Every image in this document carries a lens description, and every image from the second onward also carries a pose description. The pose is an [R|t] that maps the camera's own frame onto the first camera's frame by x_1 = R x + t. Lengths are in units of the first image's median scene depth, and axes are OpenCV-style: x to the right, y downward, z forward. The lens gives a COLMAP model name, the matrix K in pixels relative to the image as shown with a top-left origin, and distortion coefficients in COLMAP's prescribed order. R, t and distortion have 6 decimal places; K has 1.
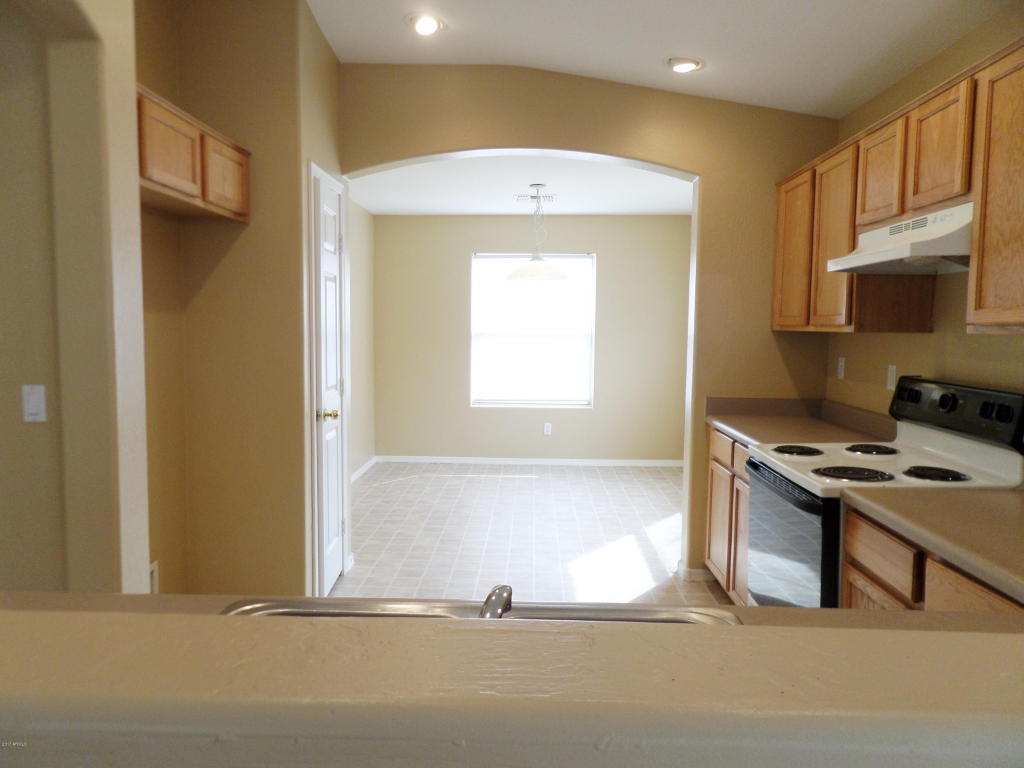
lens RADIAL K [[739.4, 0, 512.0], [0, 739.4, 384.0], [0, 0, 1]] dist [0.006329, -0.000288]
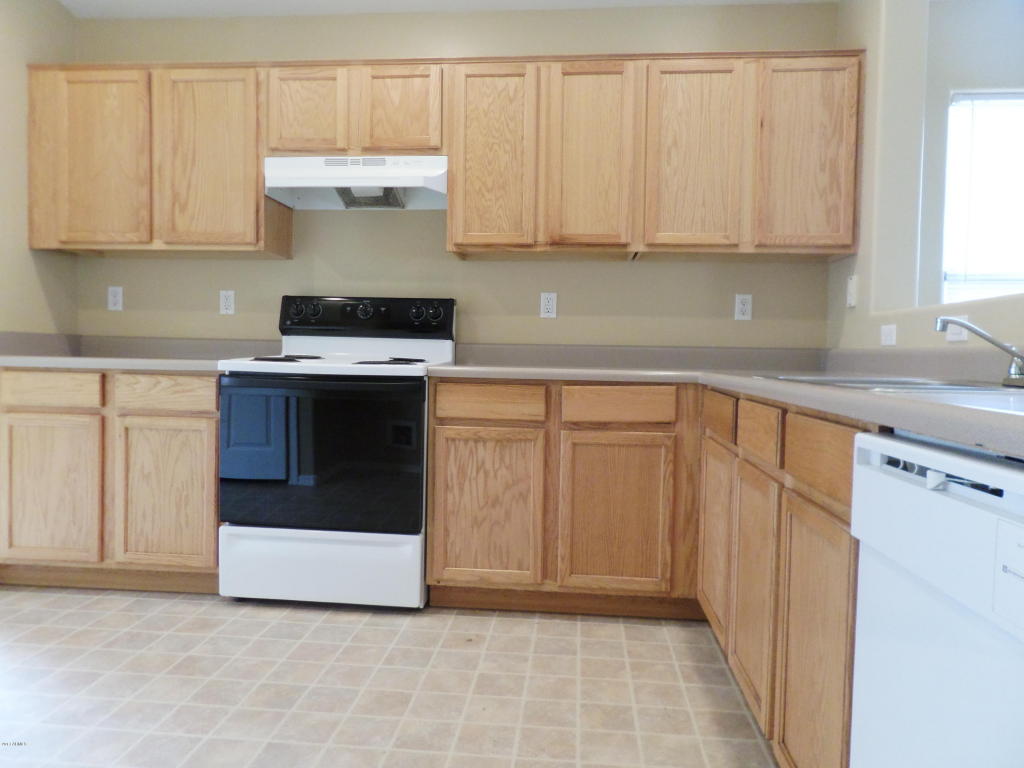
lens RADIAL K [[739.4, 0, 512.0], [0, 739.4, 384.0], [0, 0, 1]] dist [0.006329, -0.000288]
pose [[0.062382, -0.050043, 0.996797, -0.372226], [0.058810, 0.997191, 0.046382, 0.059485], [-0.996318, 0.055728, 0.065150, 0.389069]]
